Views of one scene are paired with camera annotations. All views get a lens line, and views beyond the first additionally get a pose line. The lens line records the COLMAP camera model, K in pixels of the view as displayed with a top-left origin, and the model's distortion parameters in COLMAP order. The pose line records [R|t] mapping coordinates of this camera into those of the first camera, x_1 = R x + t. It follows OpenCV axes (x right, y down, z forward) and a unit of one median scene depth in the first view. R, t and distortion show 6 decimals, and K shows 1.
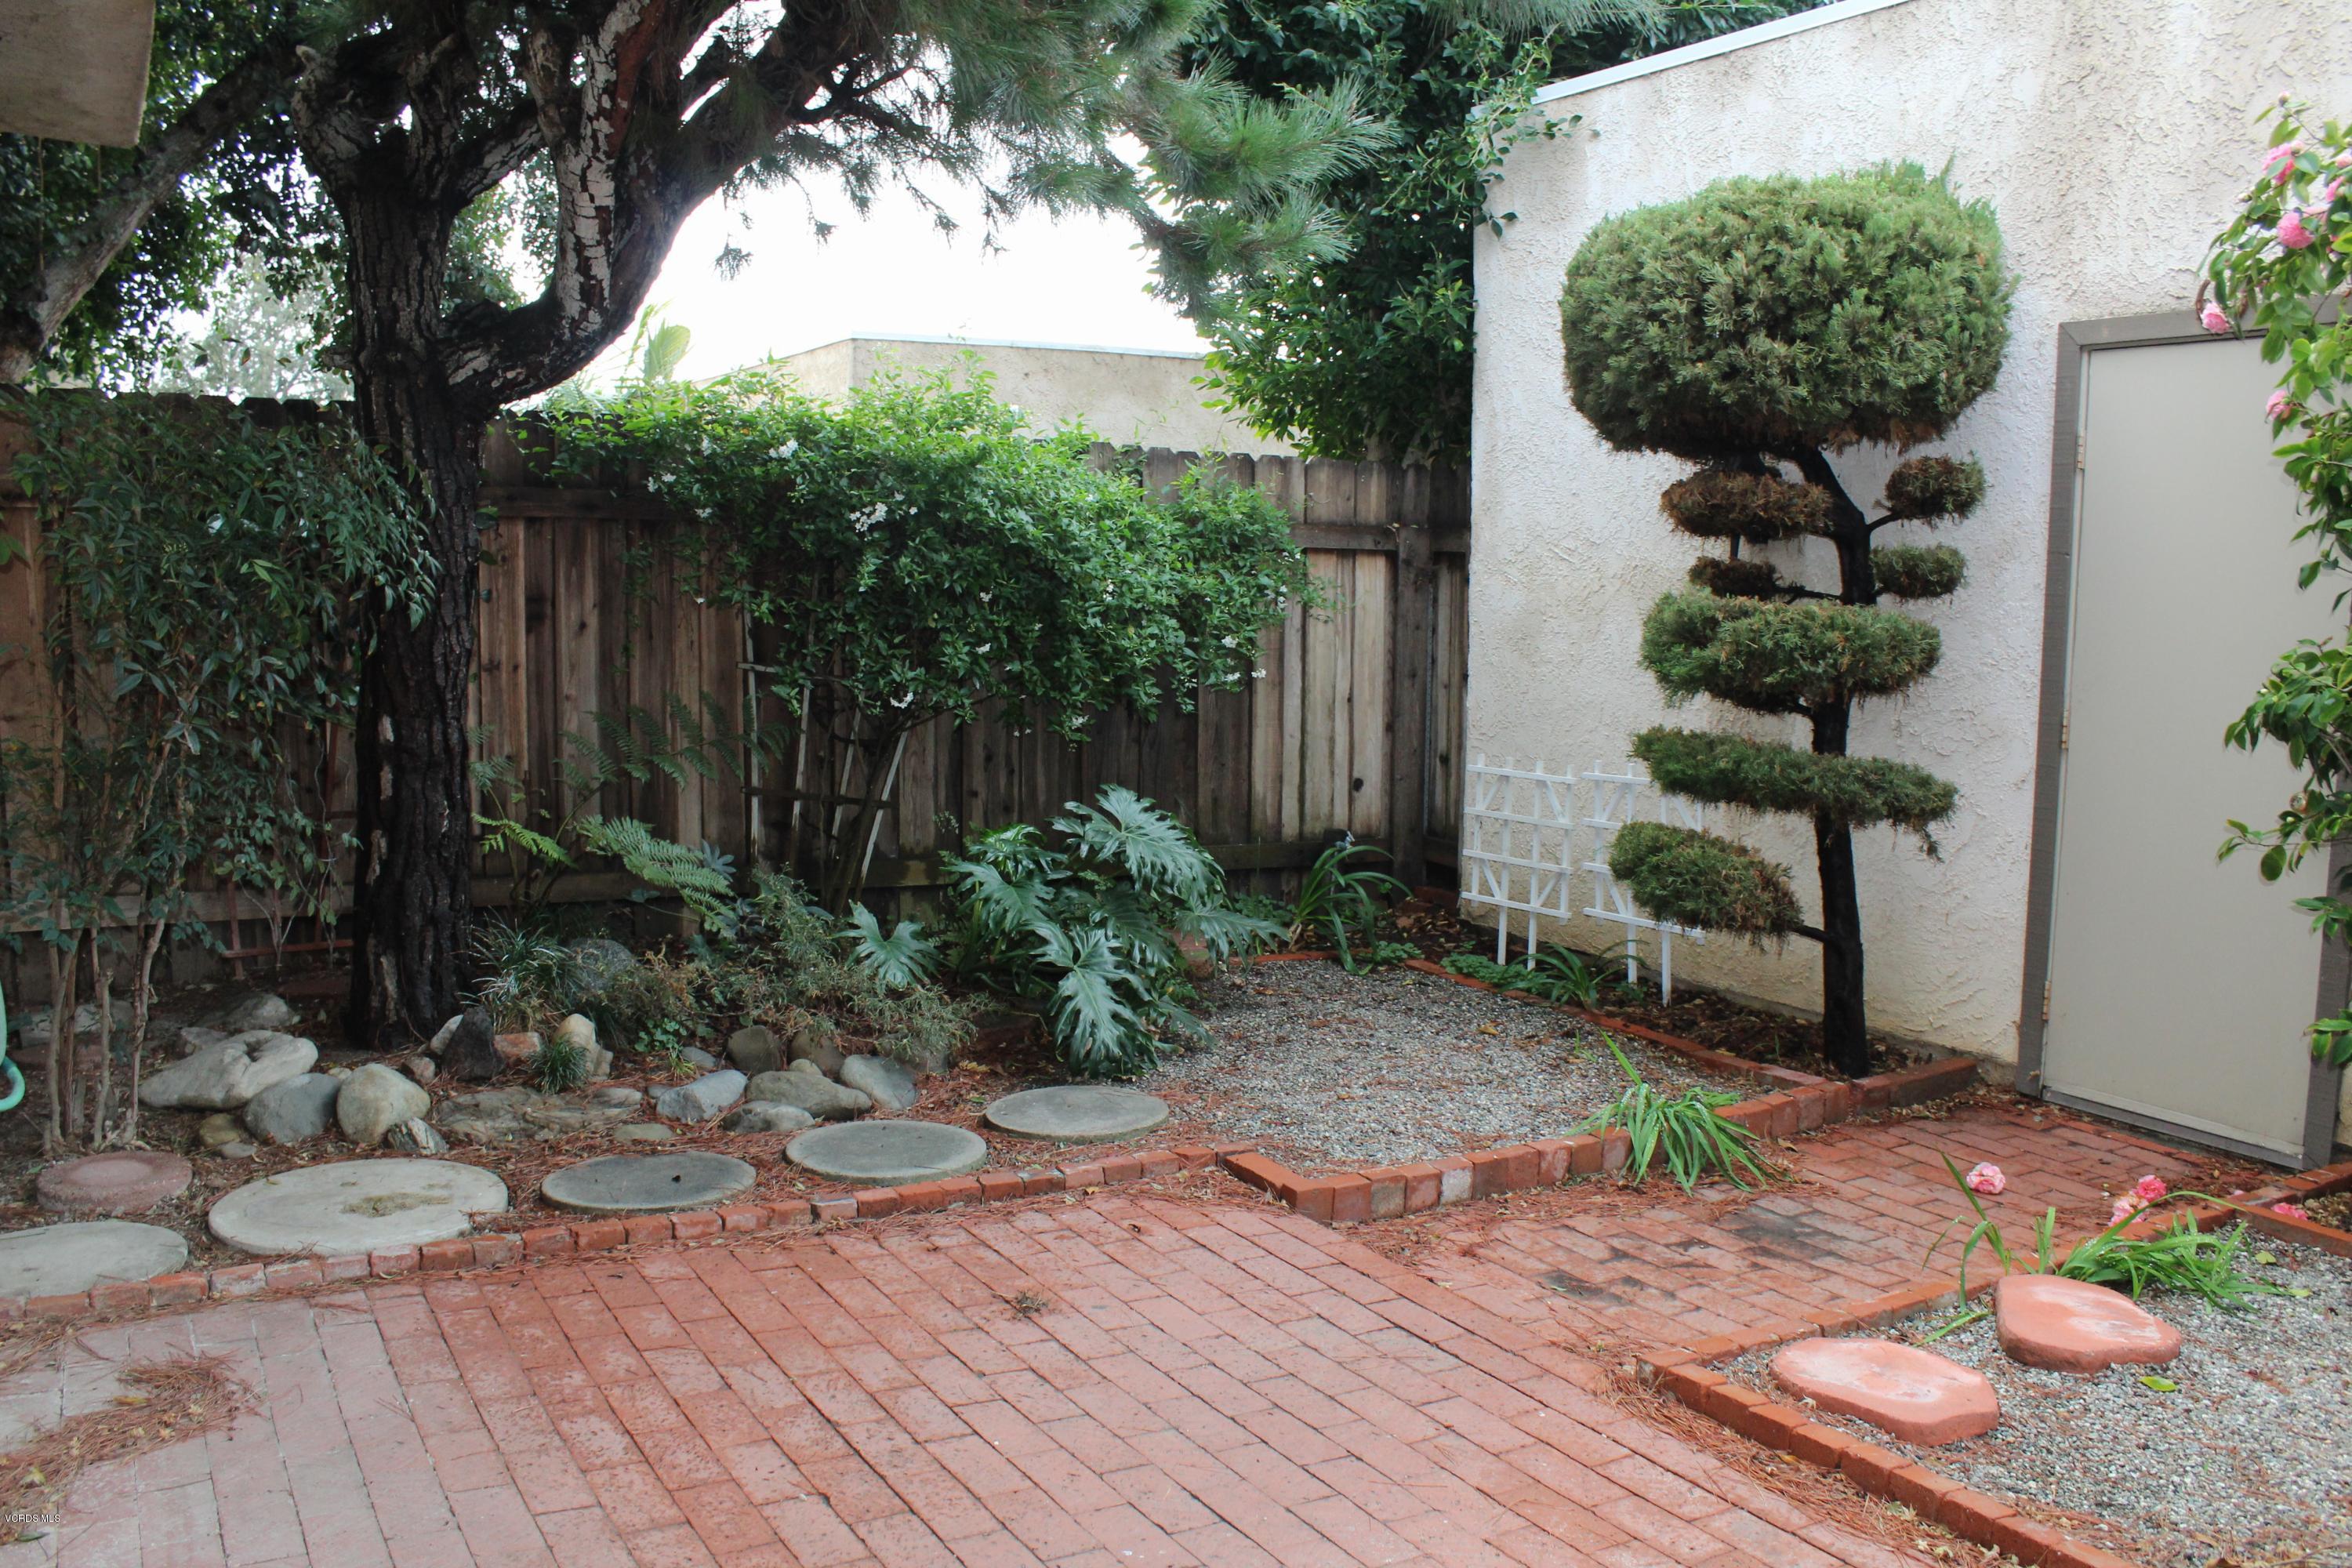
lens RADIAL K [[1959.7, 0, 1176.5], [0, 1959.7, 794.1], [0, 0, 1]] dist [-0.170267, 0.156867]
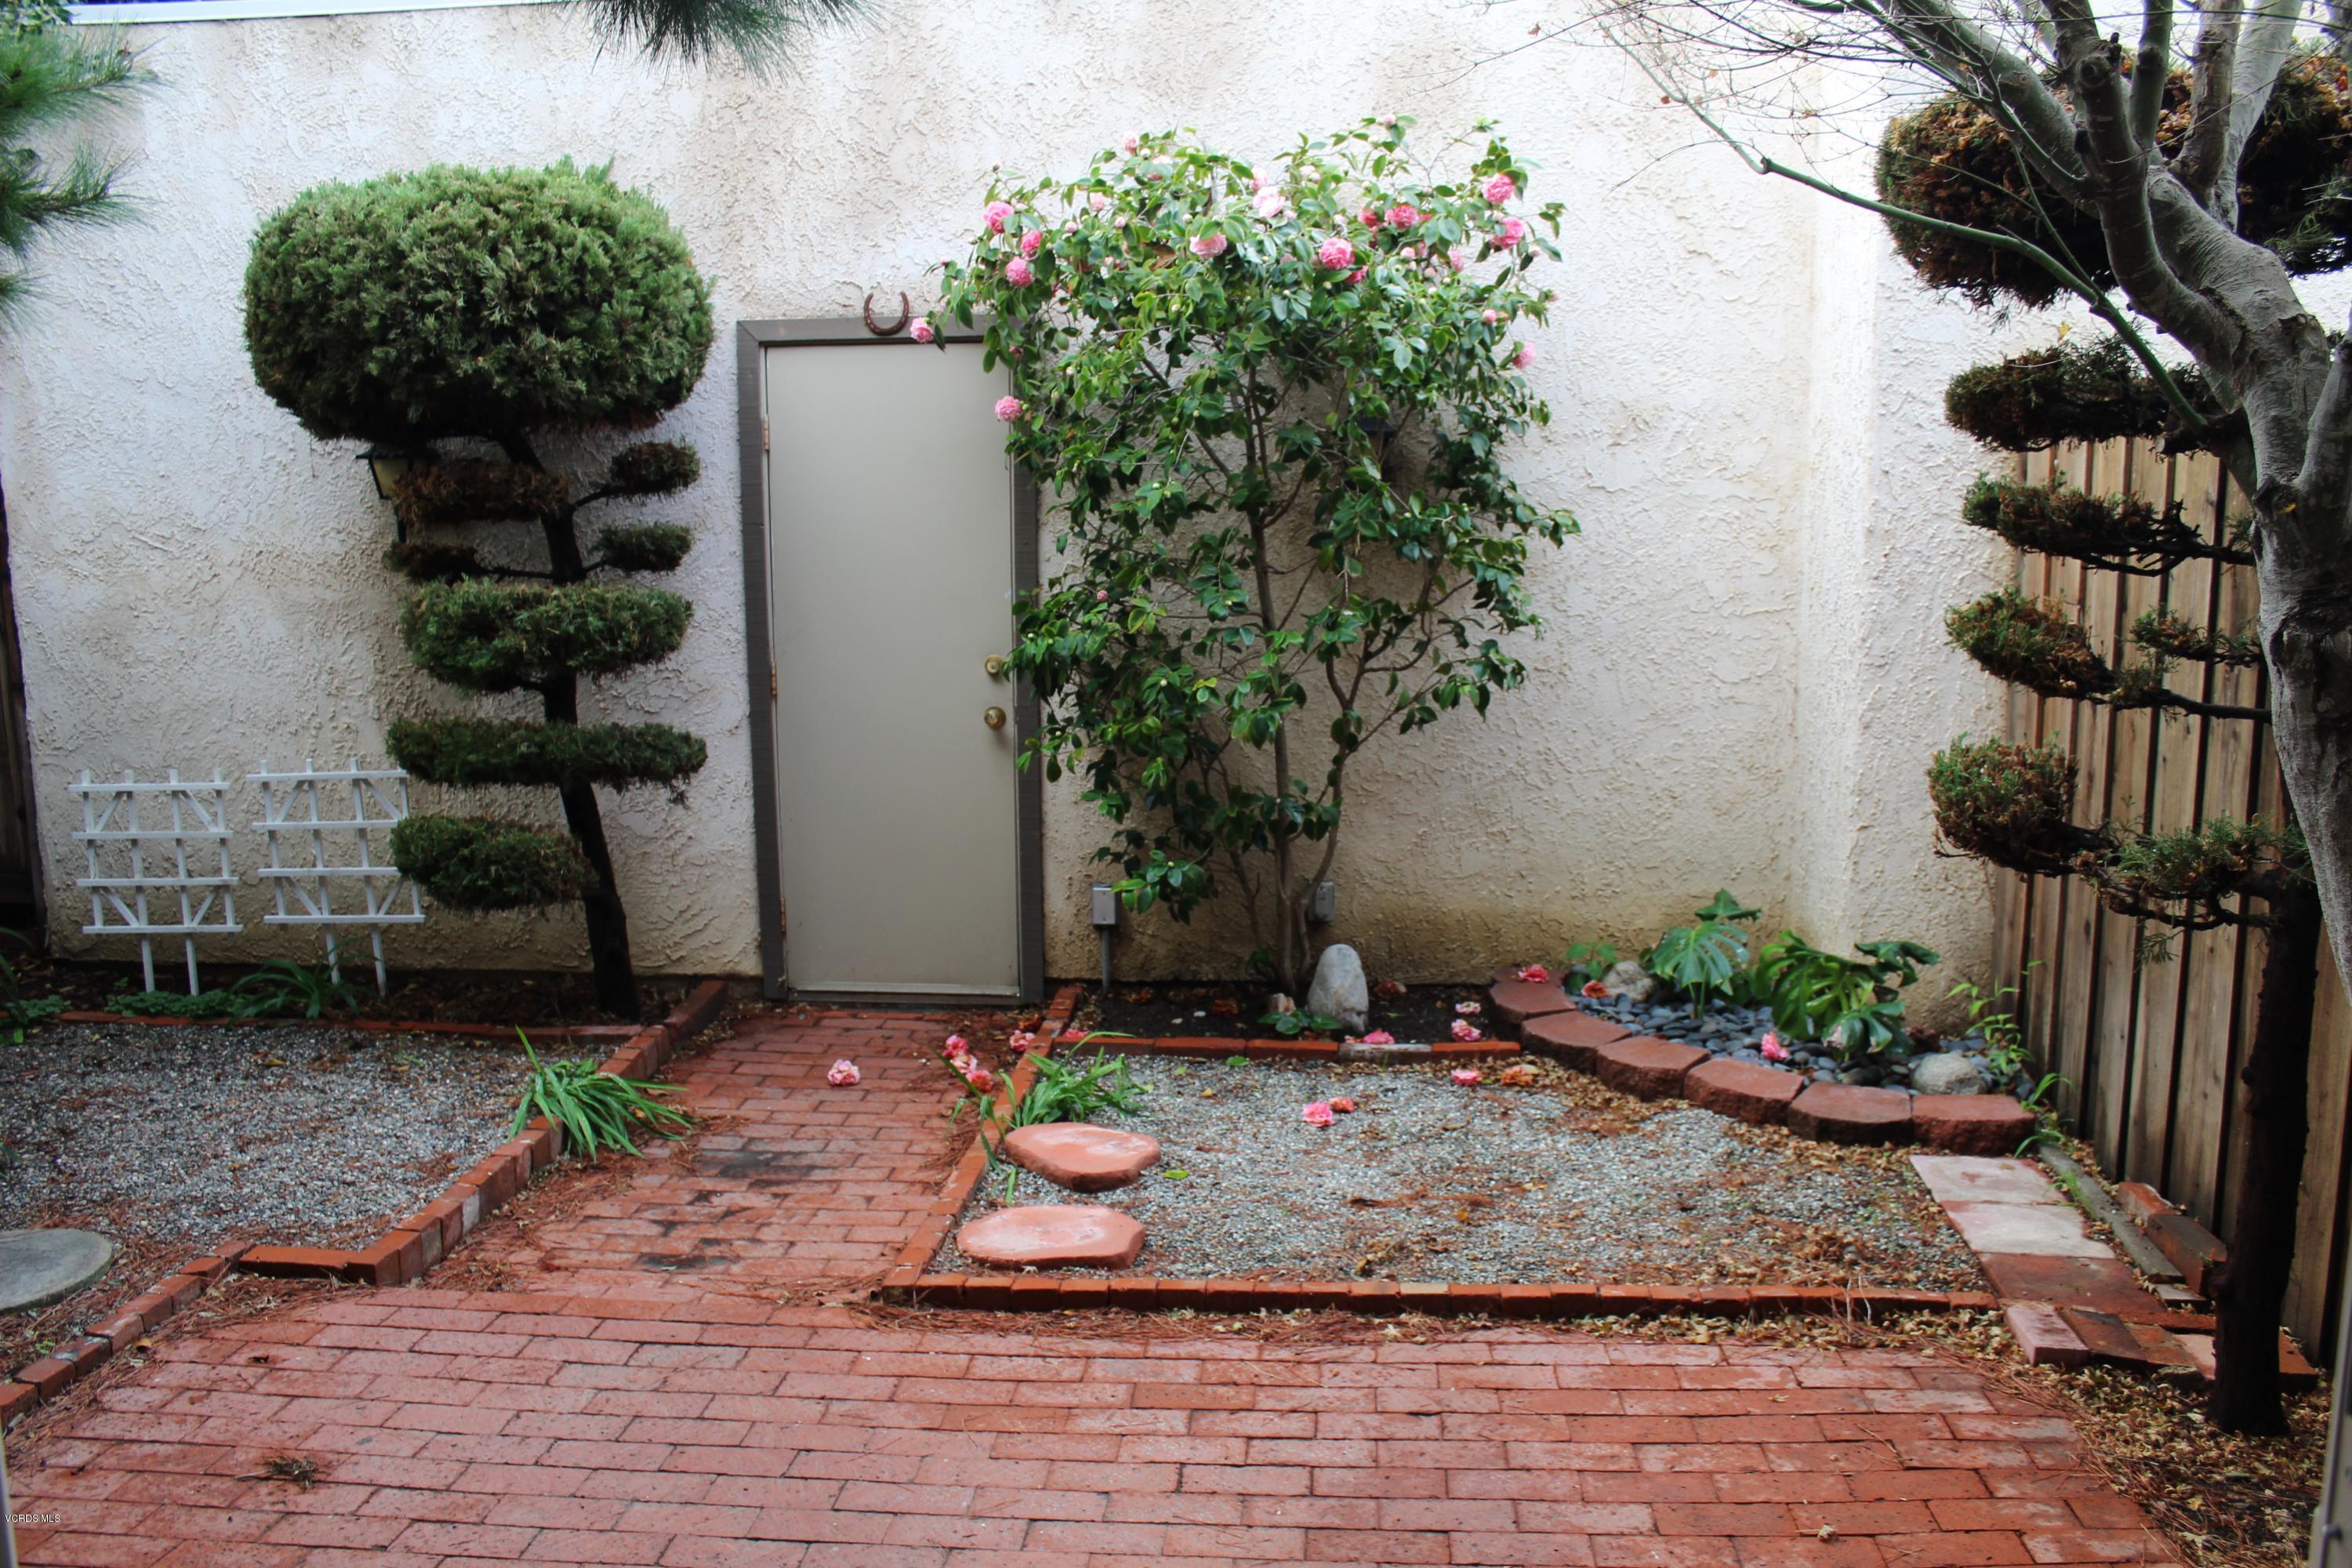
lens RADIAL K [[1959.7, 0, 1176.5], [0, 1959.7, 794.1], [0, 0, 1]] dist [-0.170267, 0.156867]
pose [[0.574385, -0.147563, 0.805175, -0.360270], [0.112783, 0.988503, 0.100705, -0.057944], [-0.810779, 0.032967, 0.584424, 0.129632]]
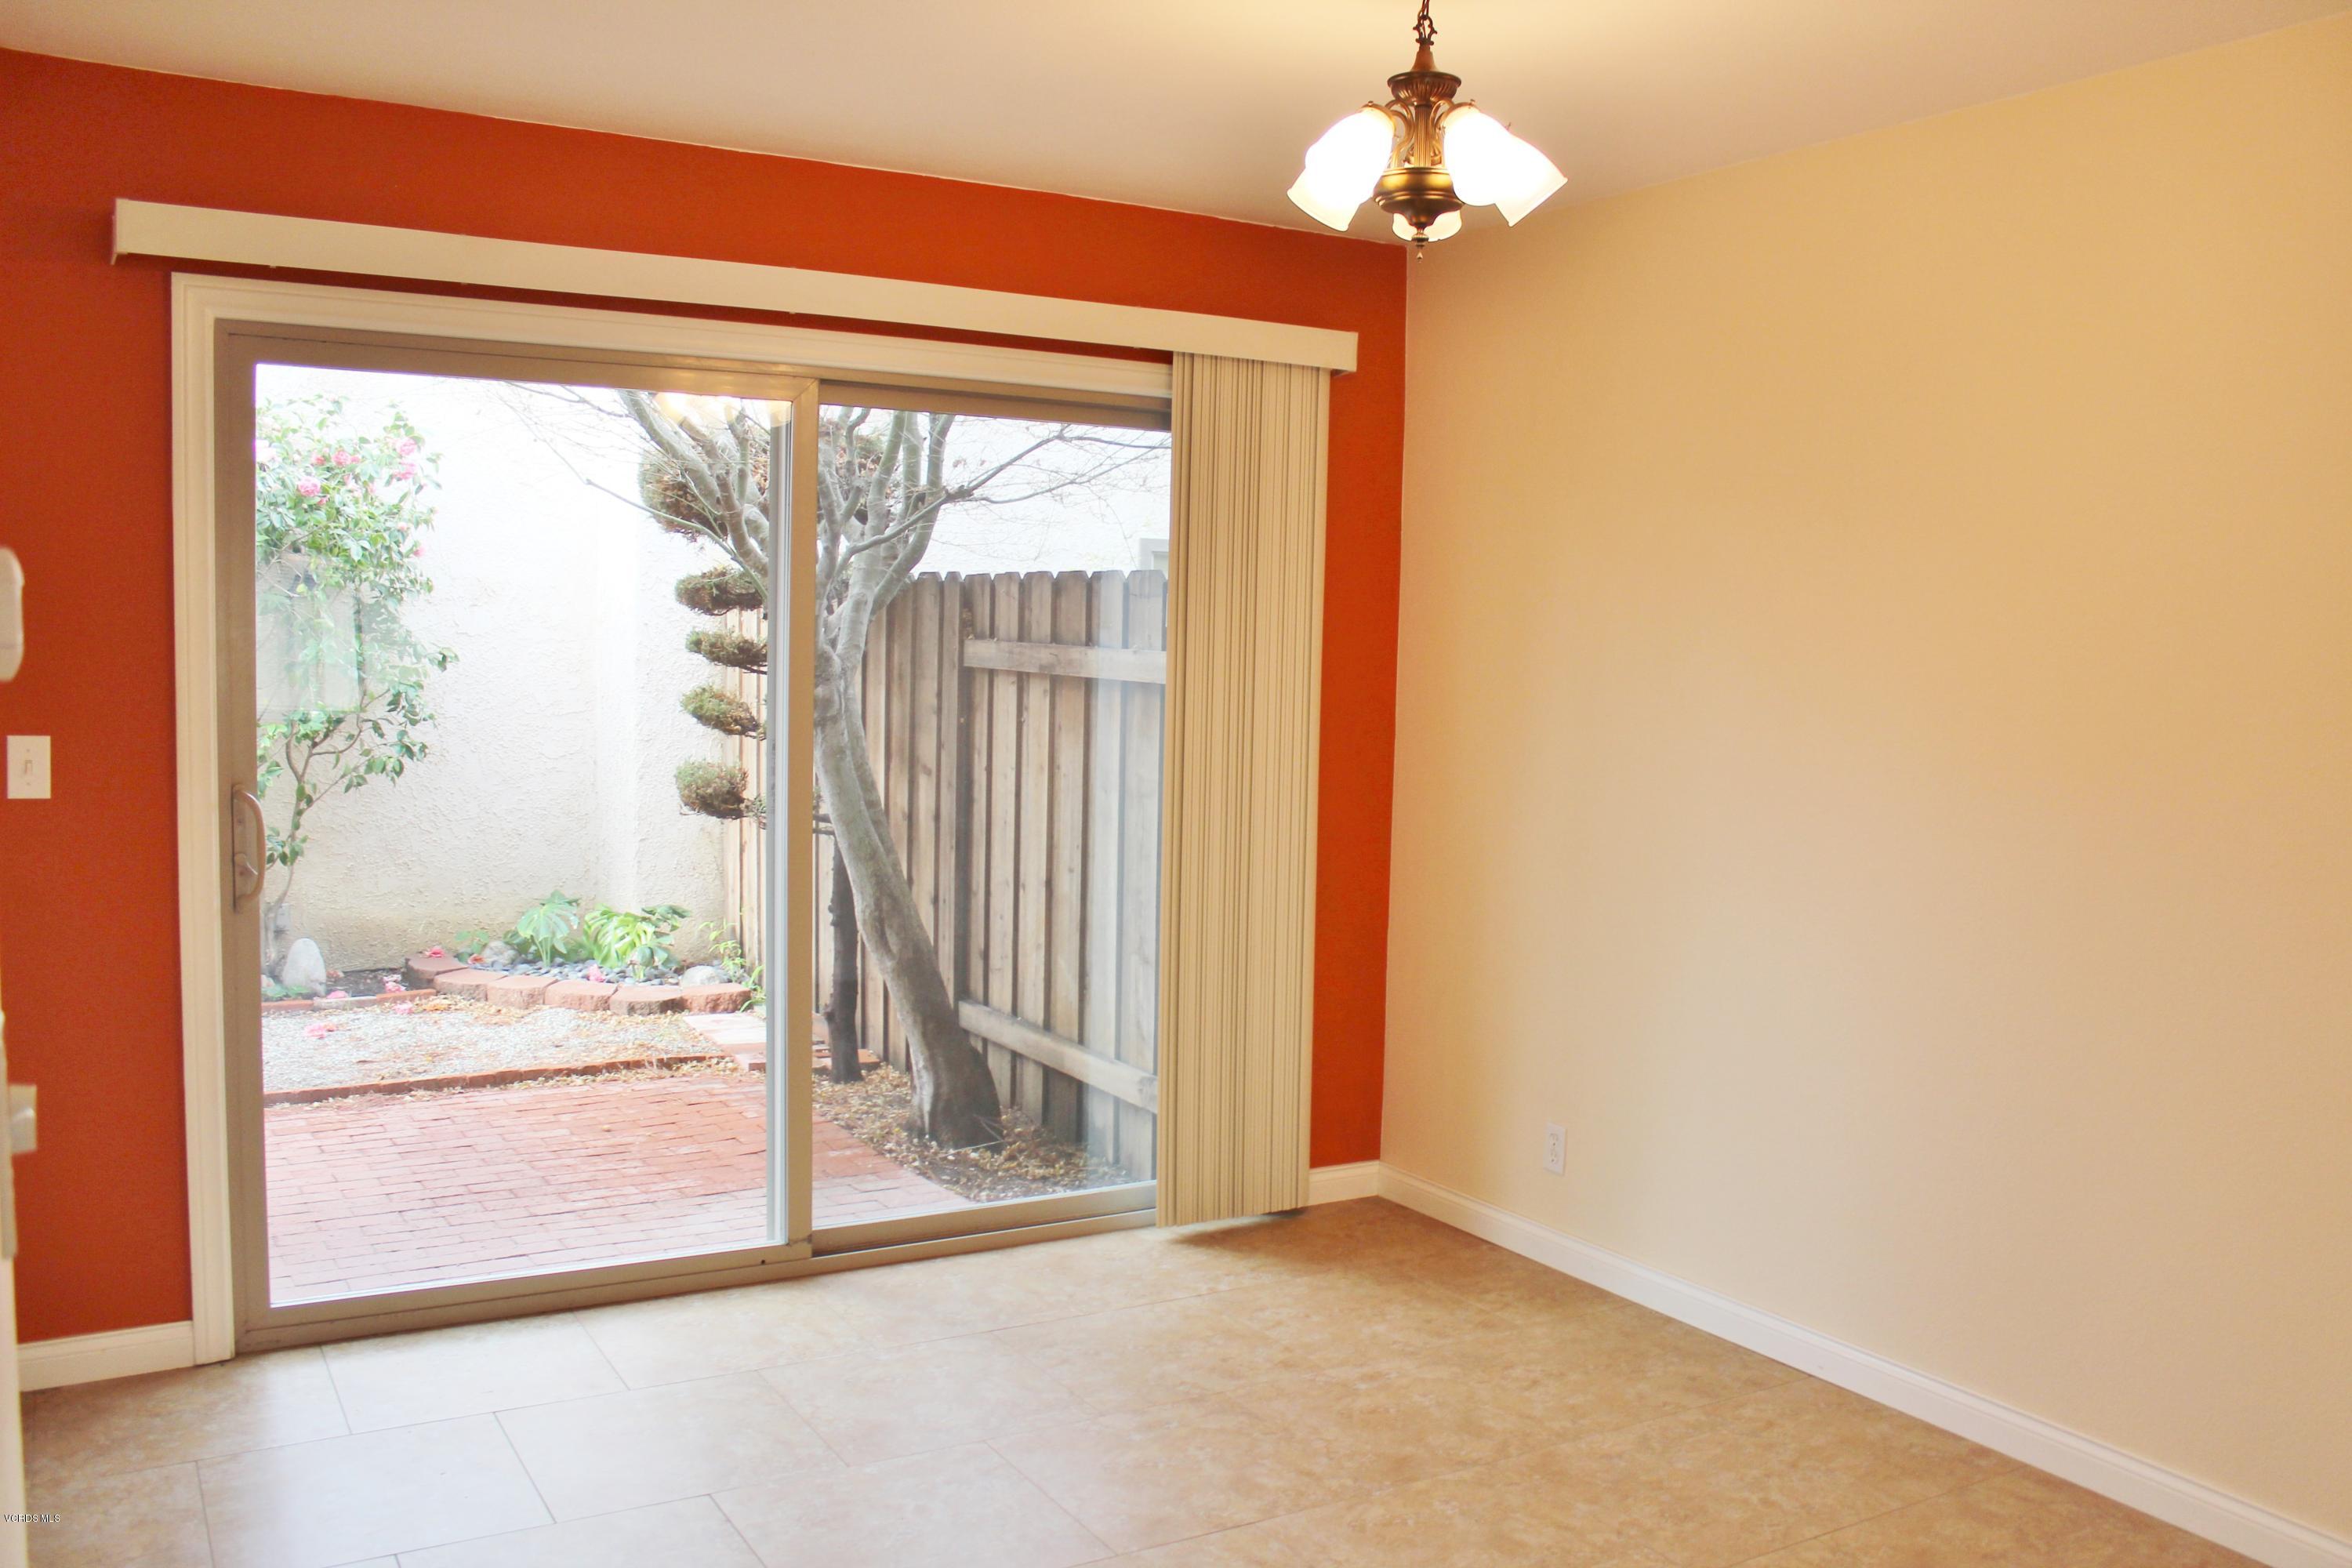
lens RADIAL K [[1959.7, 0, 1176.5], [0, 1959.7, 794.1], [0, 0, 1]] dist [-0.170267, 0.156867]
pose [[-0.007007, -0.094776, 0.995474, -1.076495], [0.102937, 0.990142, 0.094993, -0.047130], [-0.994663, 0.103136, 0.002818, -0.058133]]
